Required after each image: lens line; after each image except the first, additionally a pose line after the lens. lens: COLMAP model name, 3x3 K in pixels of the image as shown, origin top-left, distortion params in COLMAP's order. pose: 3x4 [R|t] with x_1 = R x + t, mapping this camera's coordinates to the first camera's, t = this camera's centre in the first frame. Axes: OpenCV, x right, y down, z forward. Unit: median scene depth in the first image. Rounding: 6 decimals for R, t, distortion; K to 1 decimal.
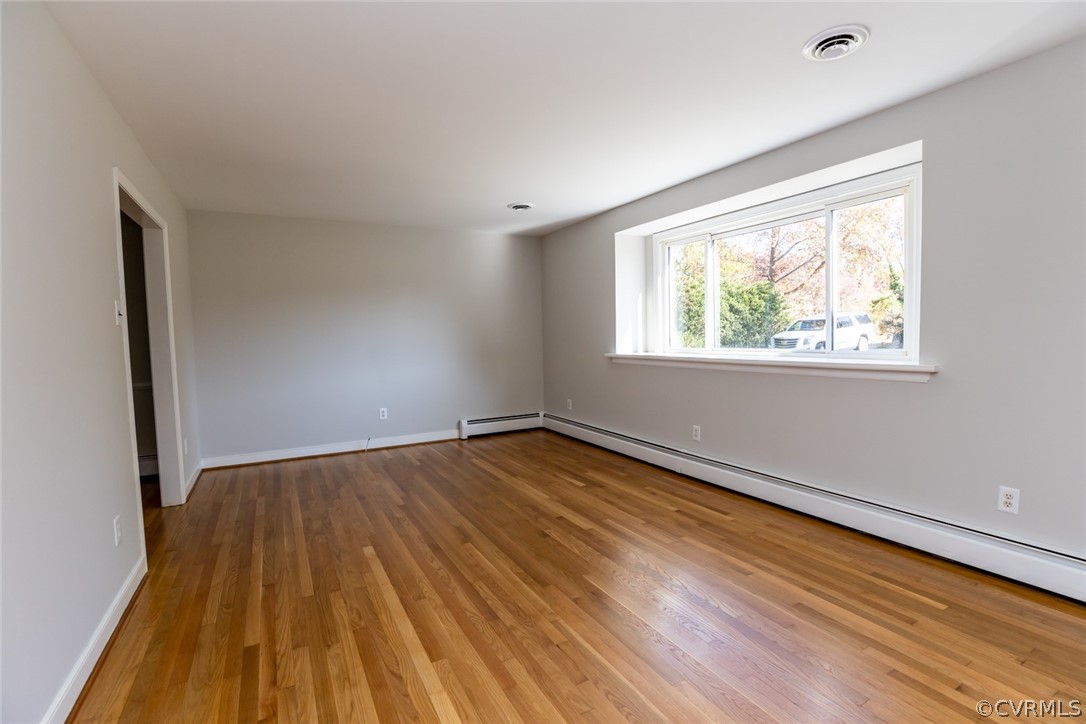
lens RADIAL K [[496.2, 0, 547.3], [0, 496.2, 362.9], [0, 0, 1]] dist [-0.027731, 0.001066]
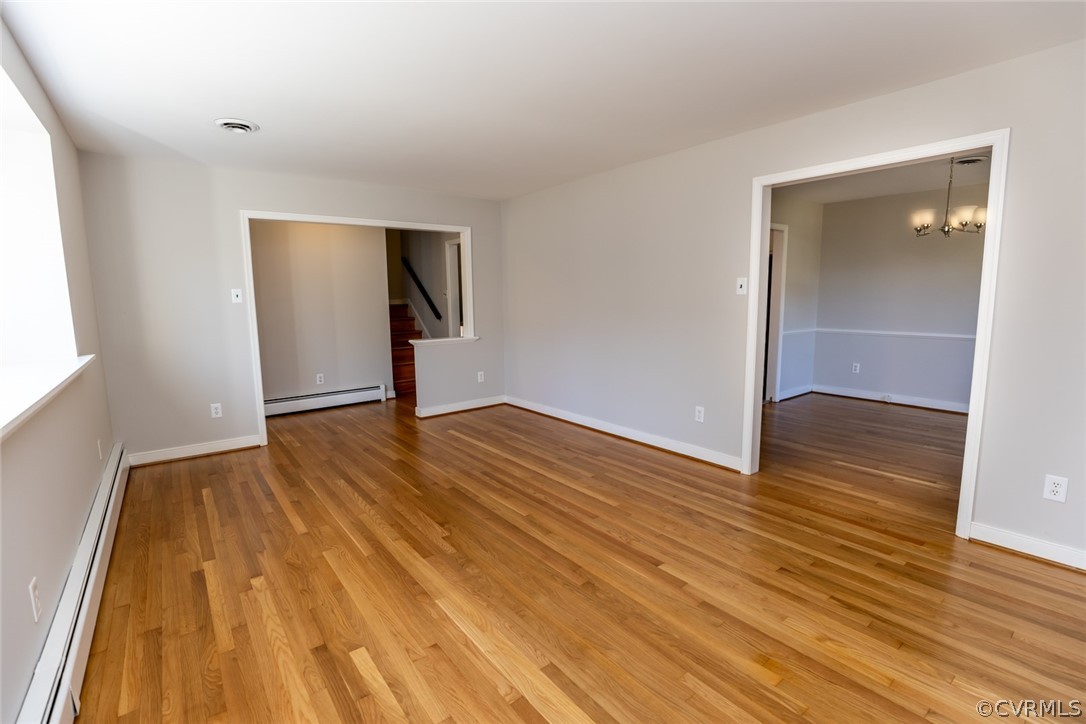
lens RADIAL K [[496.2, 0, 547.3], [0, 496.2, 362.9], [0, 0, 1]] dist [-0.027731, 0.001066]
pose [[-0.987728, 0.054763, -0.146267, -0.068878], [0.025571, 0.980579, 0.194452, -0.140565], [0.154075, 0.188325, -0.969946, 1.876389]]
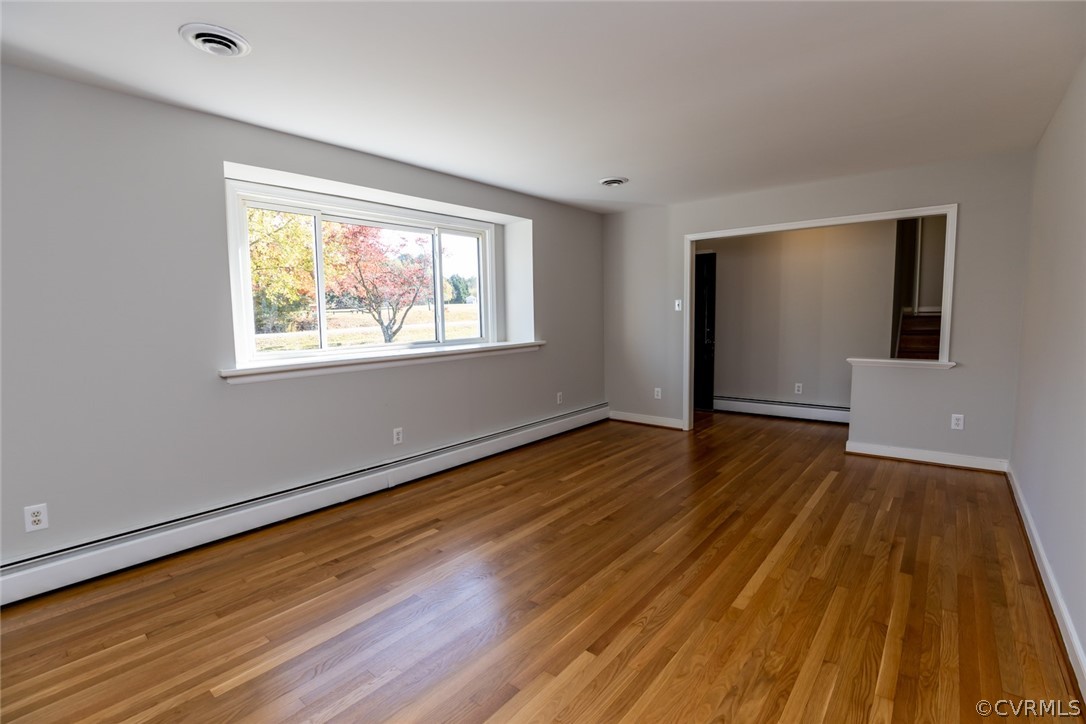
lens RADIAL K [[496.2, 0, 547.3], [0, 496.2, 362.9], [0, 0, 1]] dist [-0.027731, 0.001066]
pose [[-0.364306, -0.064755, 0.929025, -0.885334], [0.080556, 0.991649, 0.100709, -0.089491], [-0.927789, 0.111528, -0.356047, 1.420642]]
